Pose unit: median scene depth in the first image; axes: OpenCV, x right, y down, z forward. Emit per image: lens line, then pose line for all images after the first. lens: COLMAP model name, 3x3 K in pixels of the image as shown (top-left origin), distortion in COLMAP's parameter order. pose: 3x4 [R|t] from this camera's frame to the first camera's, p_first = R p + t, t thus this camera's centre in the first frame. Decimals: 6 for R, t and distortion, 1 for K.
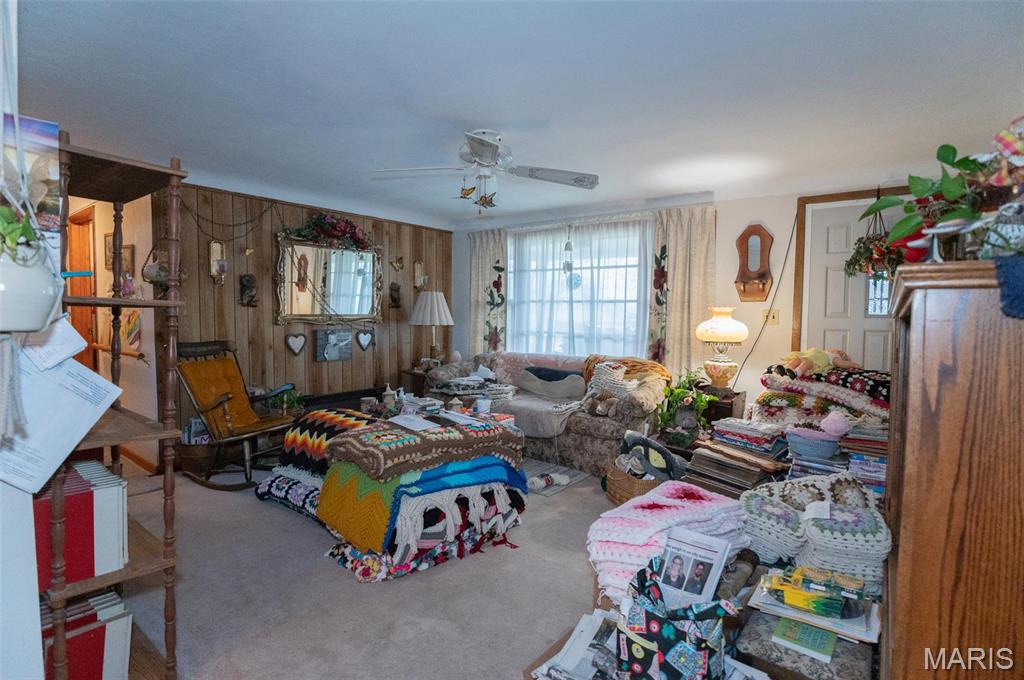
lens RADIAL K [[501.6, 0, 512.0], [0, 501.6, 340.0], [0, 0, 1]] dist [-0.024775, -0.002275]
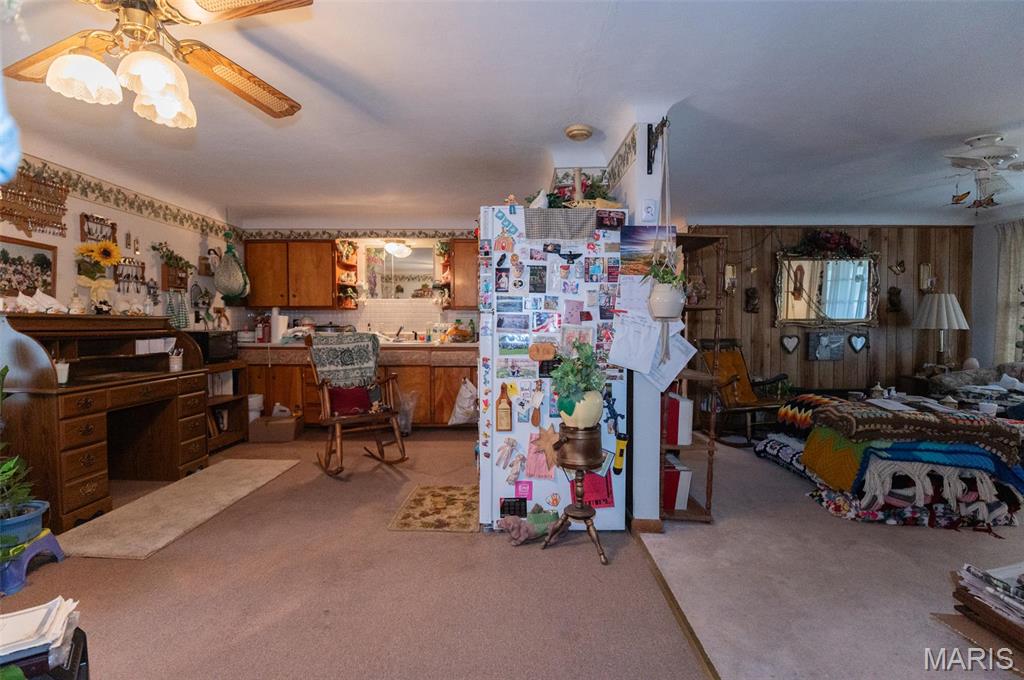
lens RADIAL K [[495.9, 0, 511.8], [0, 495.9, 336.9], [0, 0, 1]] dist [-0.025652, -0.004395]
pose [[0.600993, 0.013107, -0.799147, 0.158397], [-0.034936, 0.999341, -0.009883, 0.040605], [0.798491, 0.033858, 0.601054, -0.354057]]
